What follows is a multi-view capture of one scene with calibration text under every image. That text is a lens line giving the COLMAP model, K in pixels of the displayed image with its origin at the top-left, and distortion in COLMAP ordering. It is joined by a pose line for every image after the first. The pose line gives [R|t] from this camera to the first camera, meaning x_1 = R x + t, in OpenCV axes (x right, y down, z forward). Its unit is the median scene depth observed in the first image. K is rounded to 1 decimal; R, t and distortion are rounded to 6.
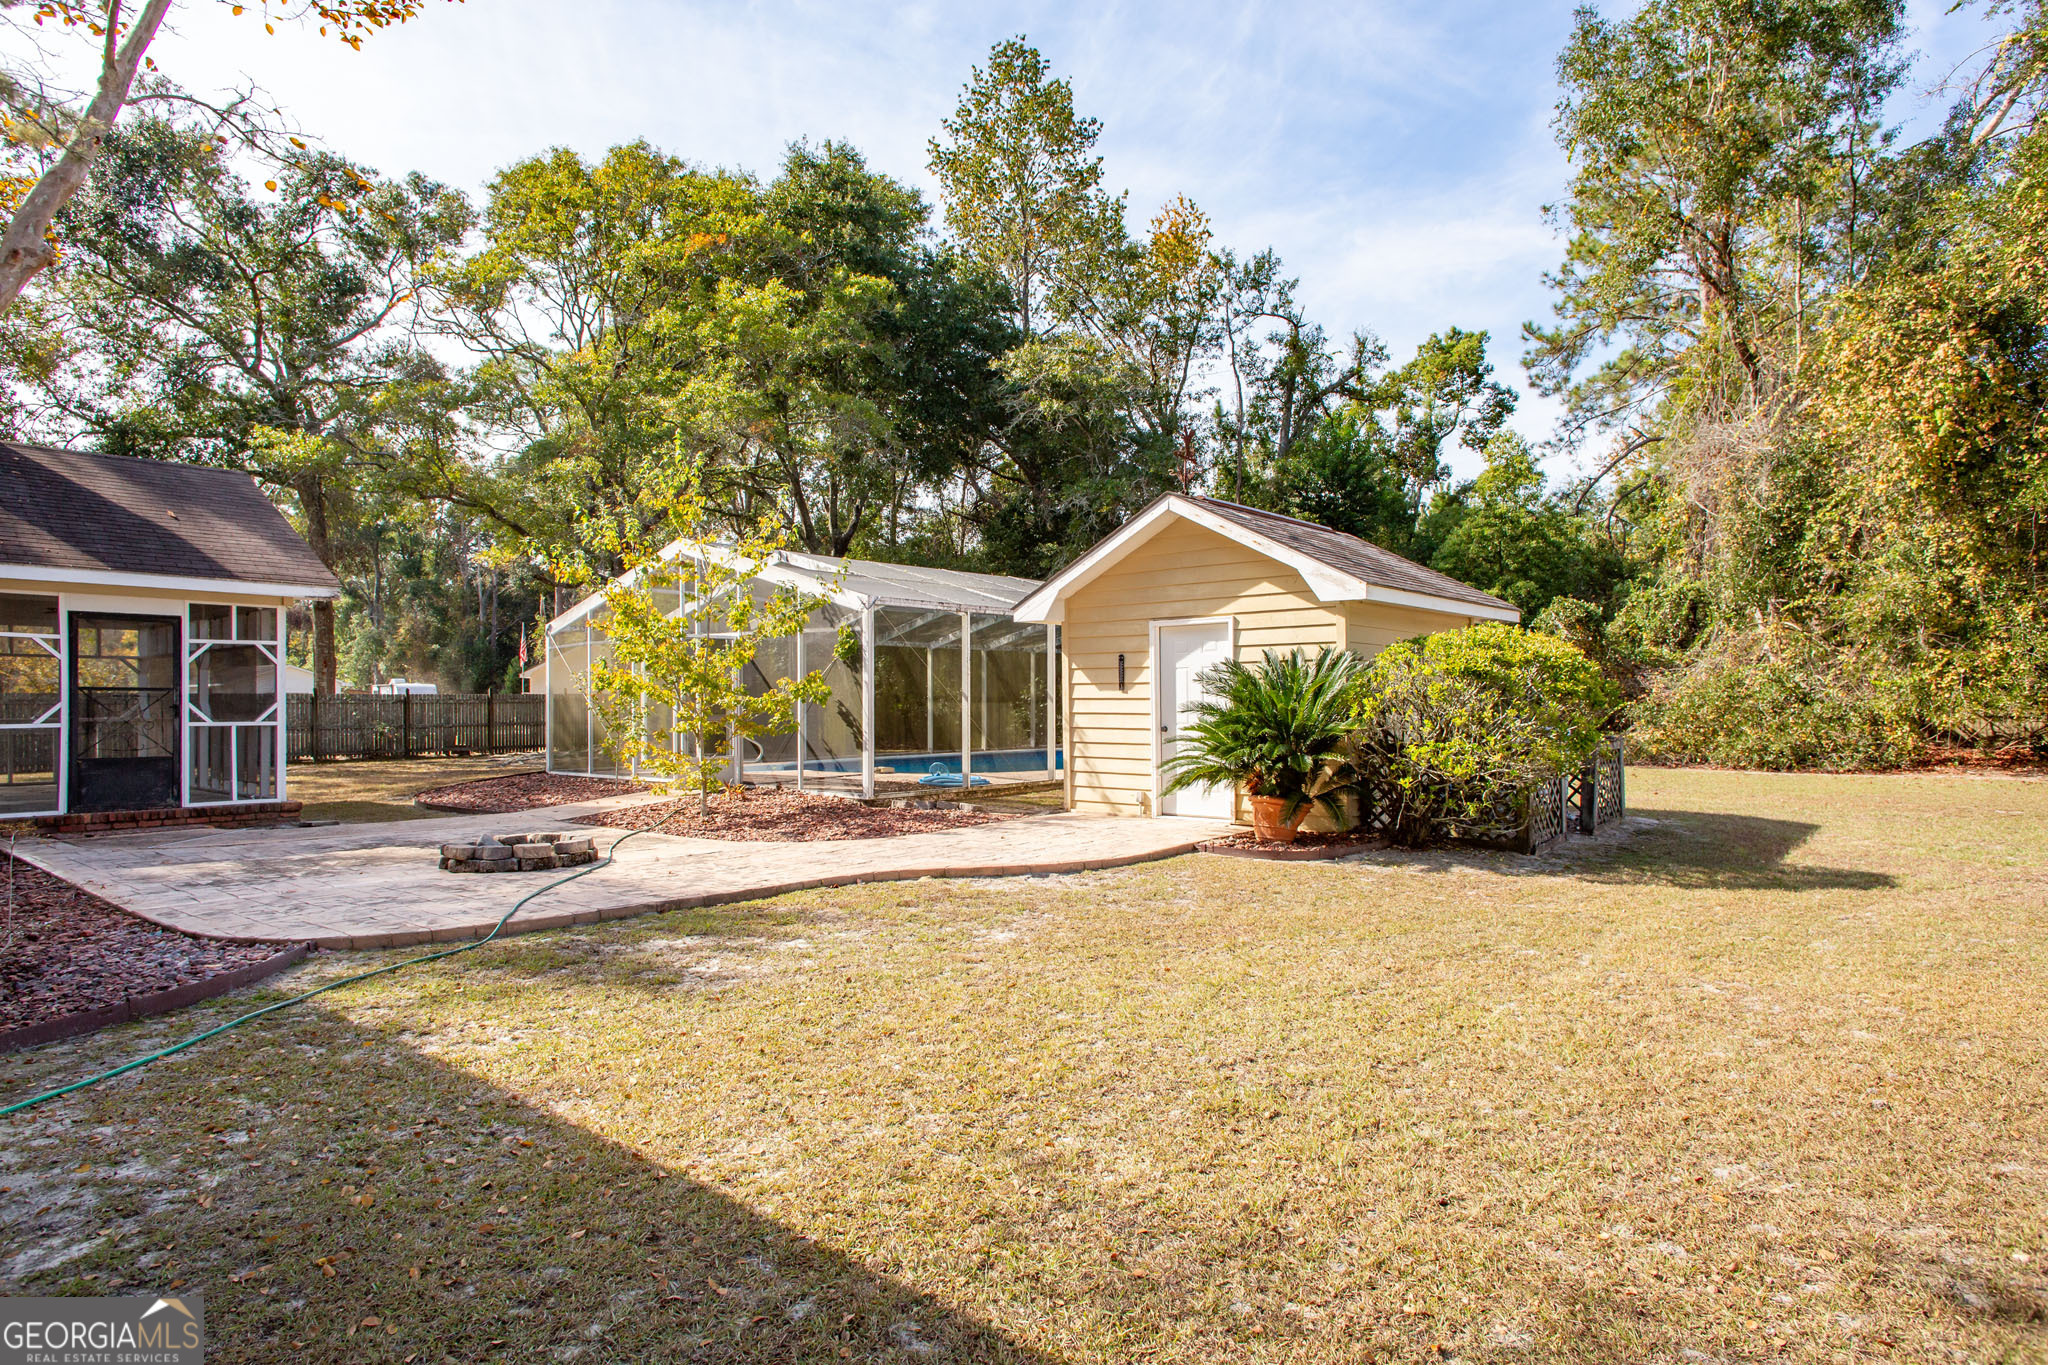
lens RADIAL K [[1168.1, 0, 1023.9], [0, 1168.1, 701.0], [0, 0, 1]] dist [0.029100, -0.000713]
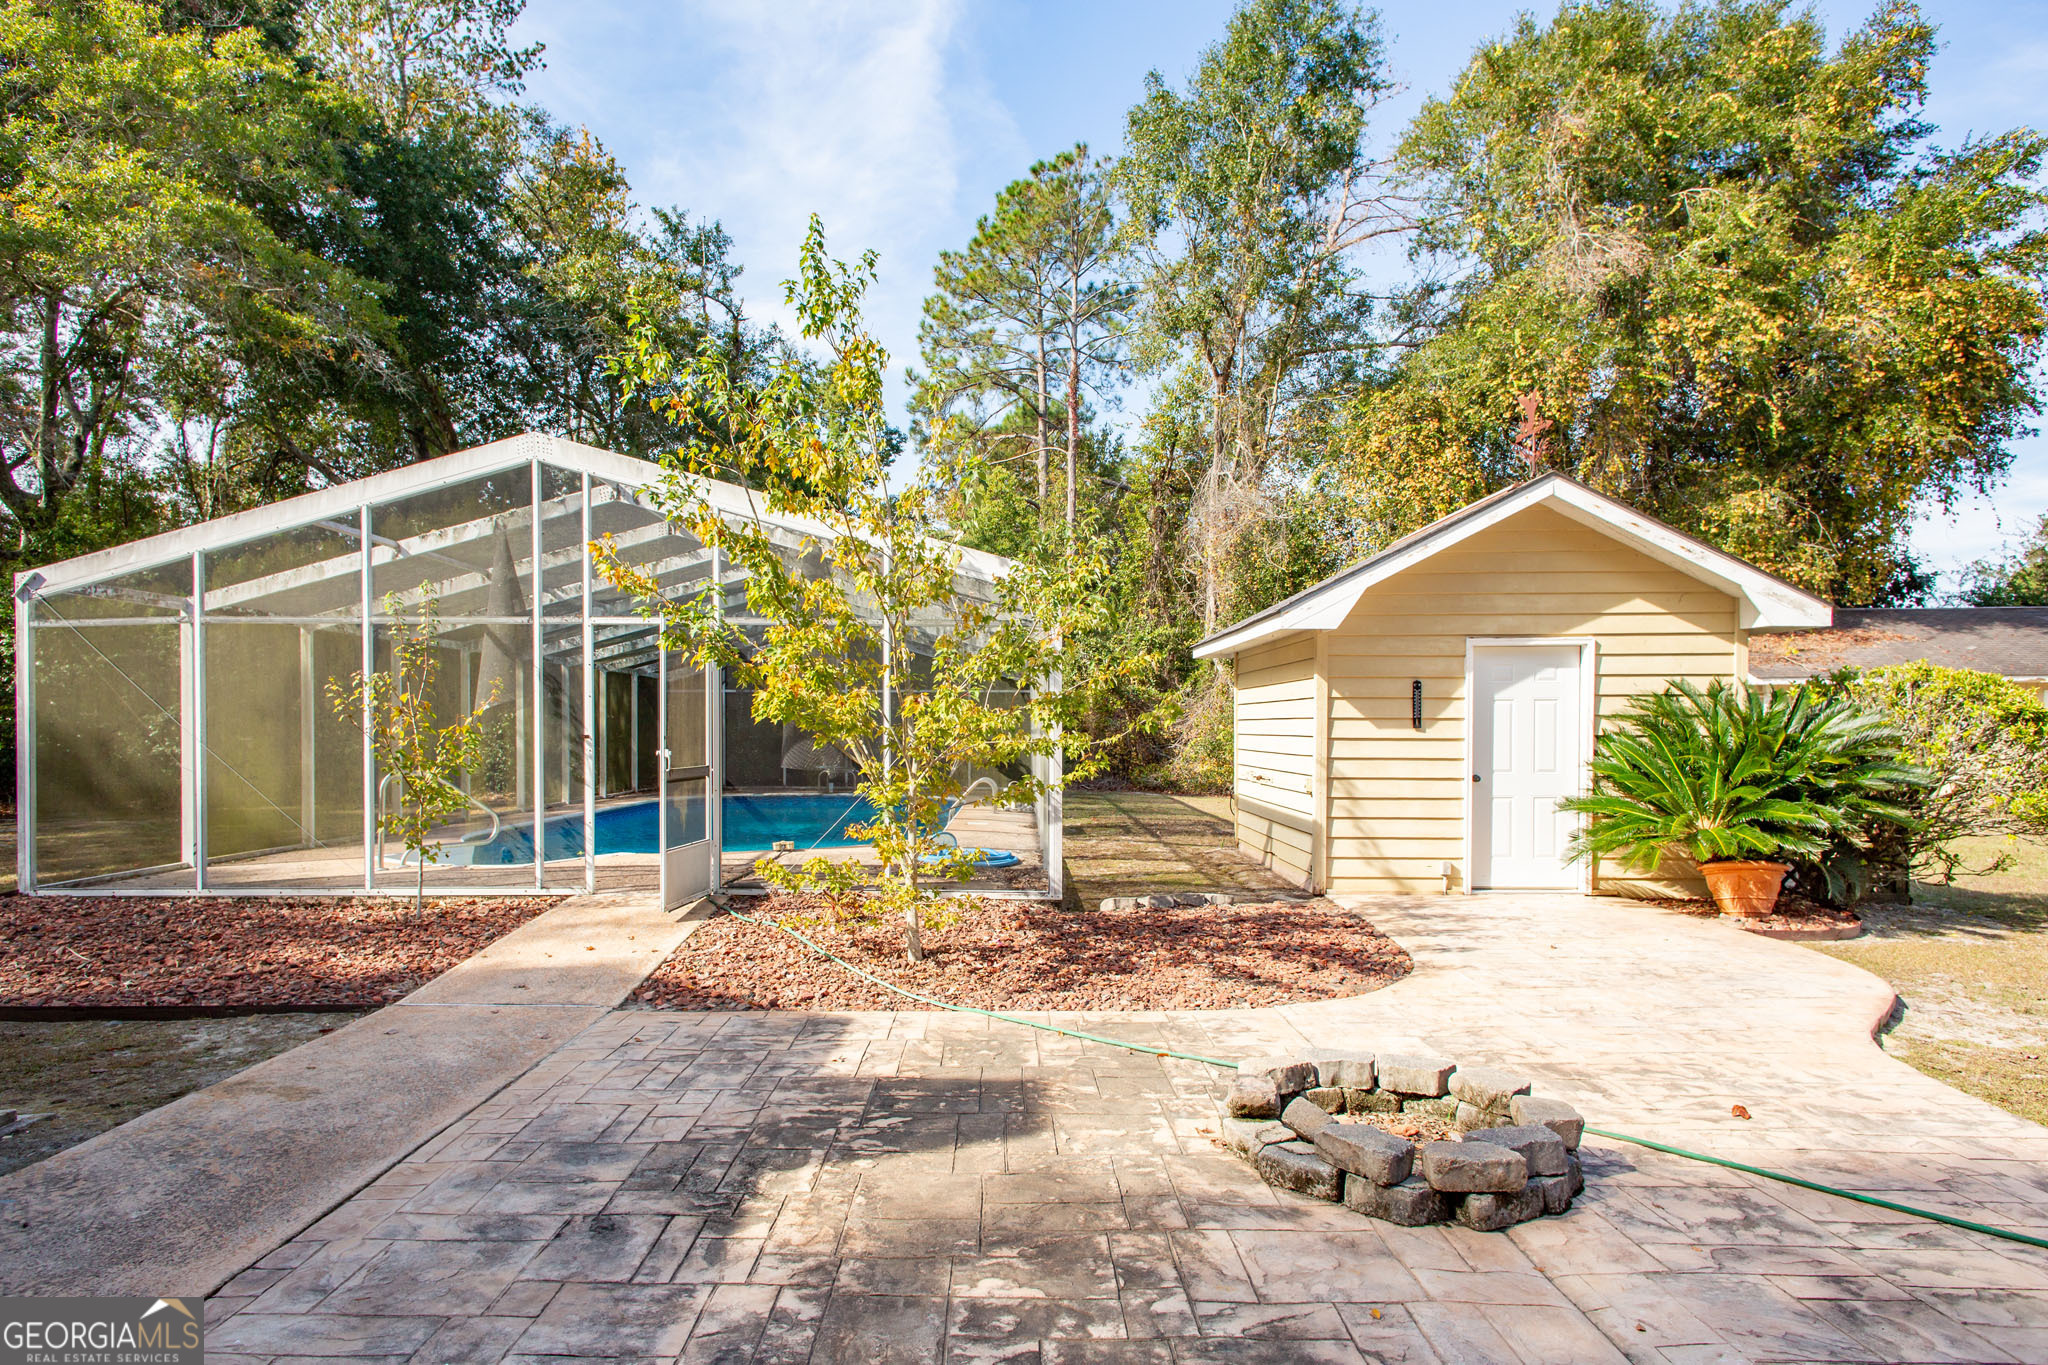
lens RADIAL K [[1156.5, 0, 983.0], [0, 1156.5, 749.7], [0, 0, 1]] dist [0.021762, -0.003387]
pose [[0.774232, -0.007104, 0.632861, -0.354009], [-0.002847, 0.999888, 0.014707, -0.003174], [-0.632895, -0.013188, 0.774125, 0.347081]]
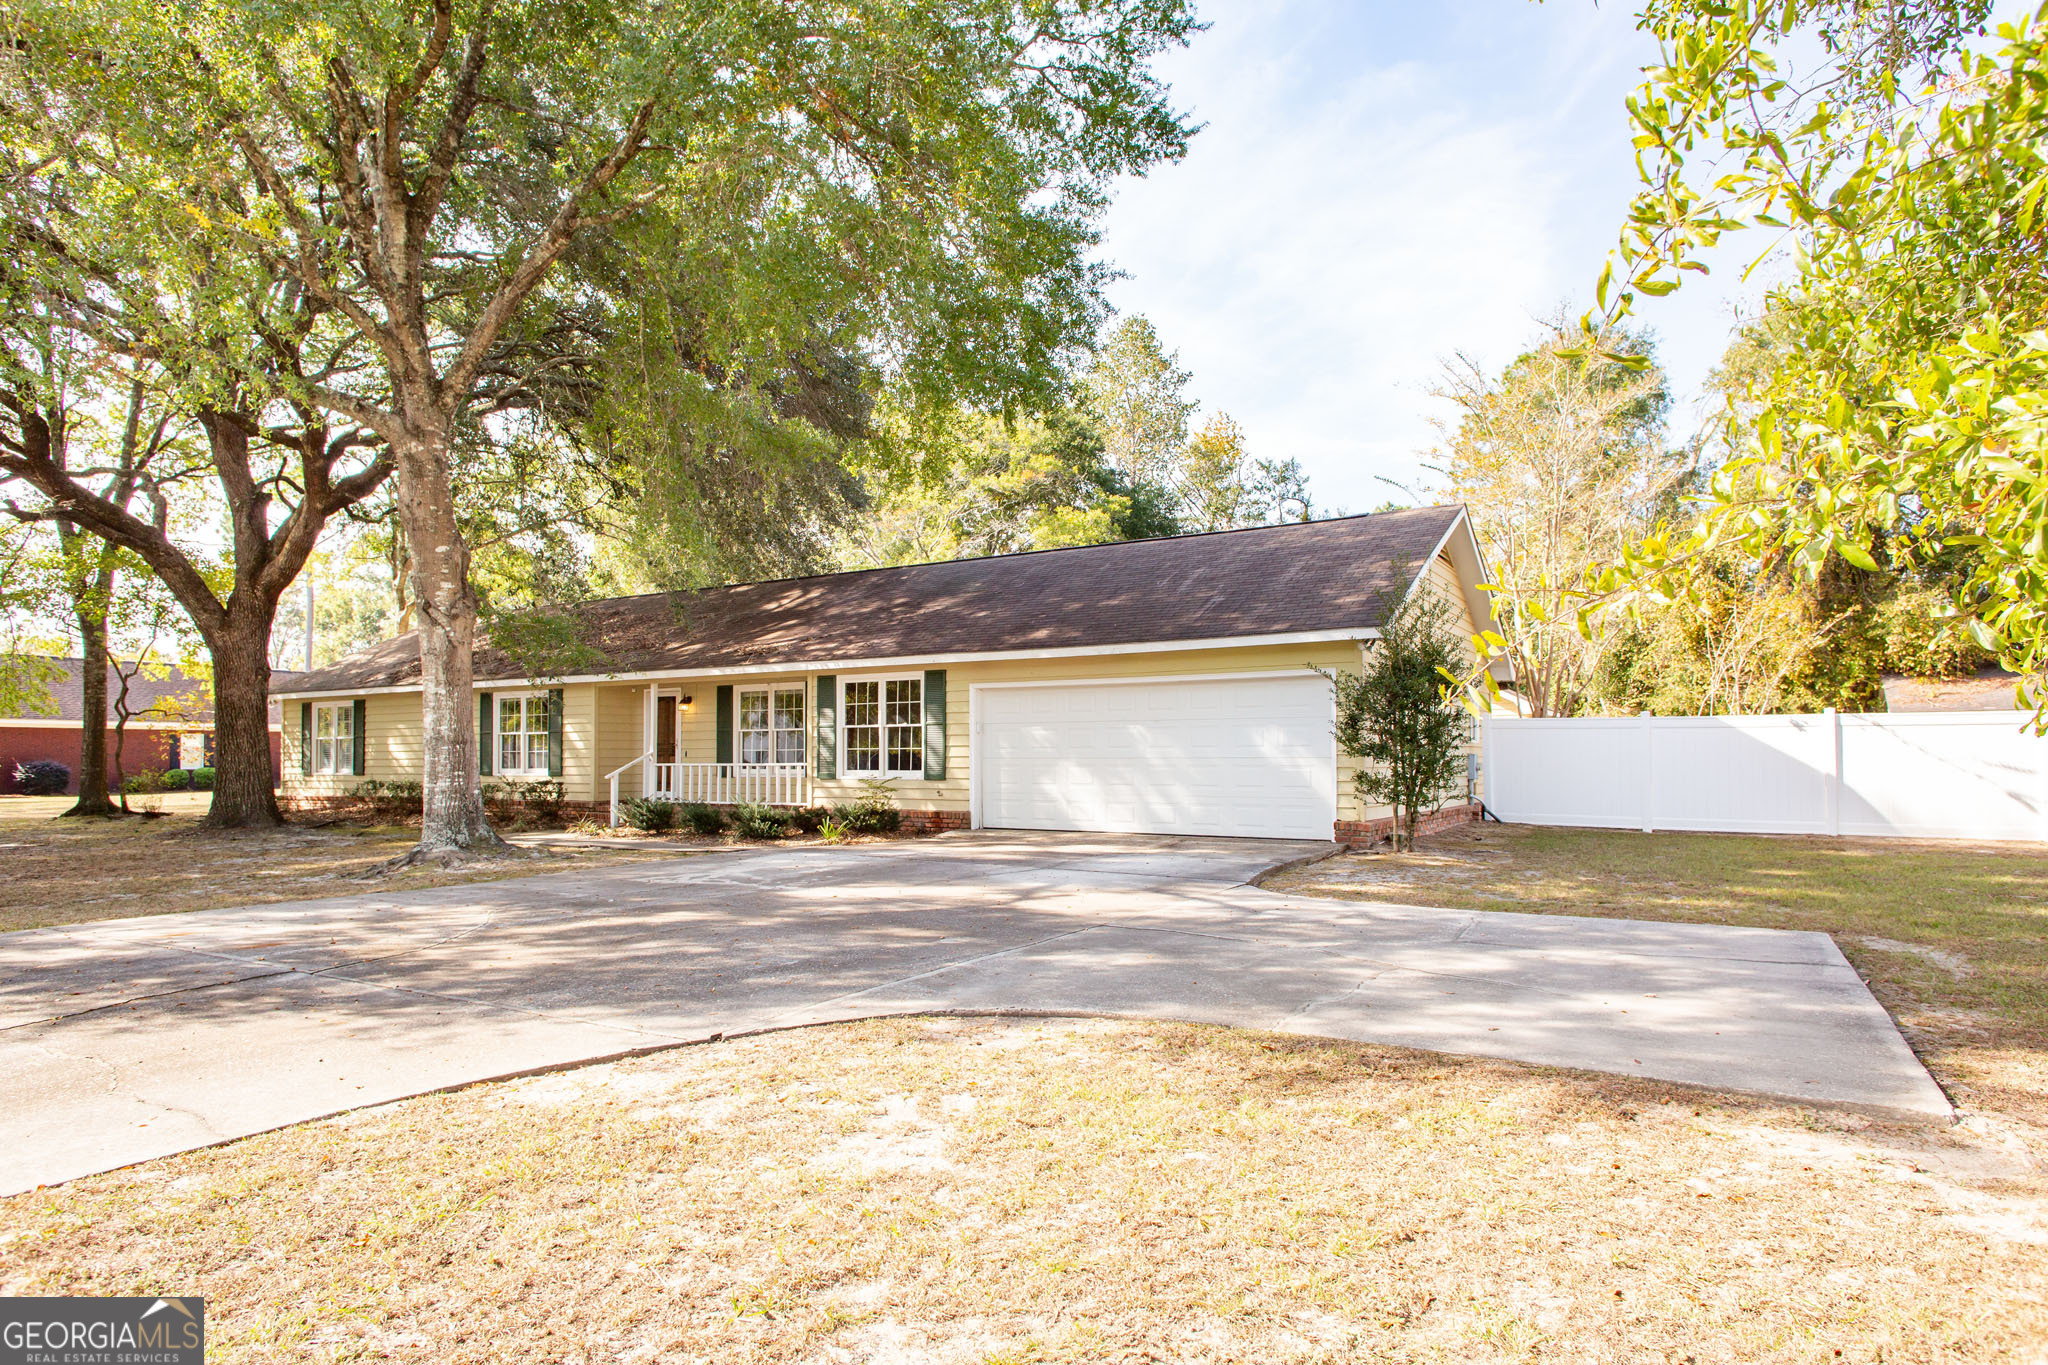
lens RADIAL K [[1168.1, 0, 1023.9], [0, 1168.1, 701.0], [0, 0, 1]] dist [0.029100, -0.000713]
pose [[0.984561, 0.005042, 0.174972, -0.755335], [0.001946, 0.999208, -0.039741, -0.004265], [-0.175033, 0.039467, 0.983771, -0.826977]]
